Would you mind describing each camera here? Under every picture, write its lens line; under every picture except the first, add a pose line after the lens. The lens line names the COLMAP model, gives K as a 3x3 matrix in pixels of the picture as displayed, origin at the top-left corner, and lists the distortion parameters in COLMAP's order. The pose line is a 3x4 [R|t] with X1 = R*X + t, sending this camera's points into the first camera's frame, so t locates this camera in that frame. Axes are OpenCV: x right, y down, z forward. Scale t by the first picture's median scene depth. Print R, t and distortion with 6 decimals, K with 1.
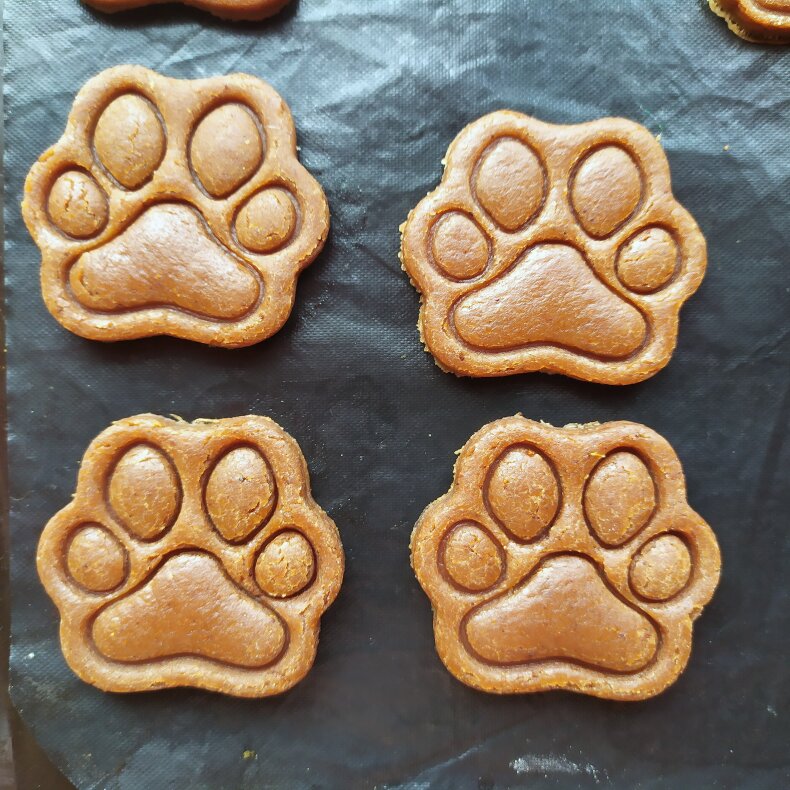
lens RADIAL K [[937.1, 0, 391.2], [0, 937.1, 394.4], [0, 0, 1]] dist [0.000265, 0.000000]
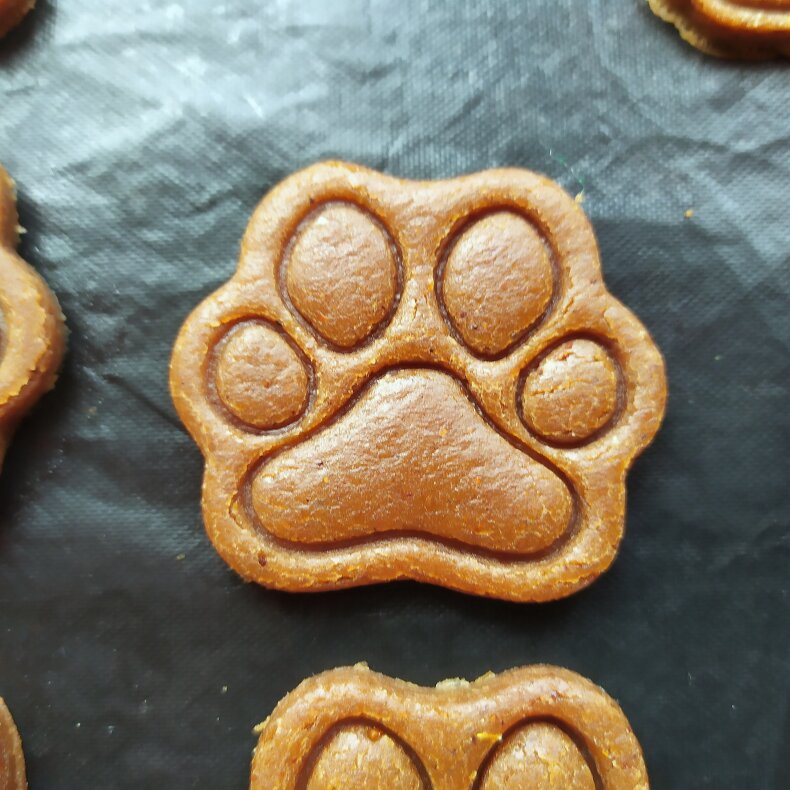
lens RADIAL K [[937.1, 0, 398.5], [0, 937.1, 393.4], [0, 0, 1]] dist [0.000265, 0.000000]
pose [[0.999755, -0.022021, -0.002021, 0.160819], [0.021546, 0.990595, -0.135122, -0.061223], [0.004978, 0.135045, 0.990827, 0.390138]]
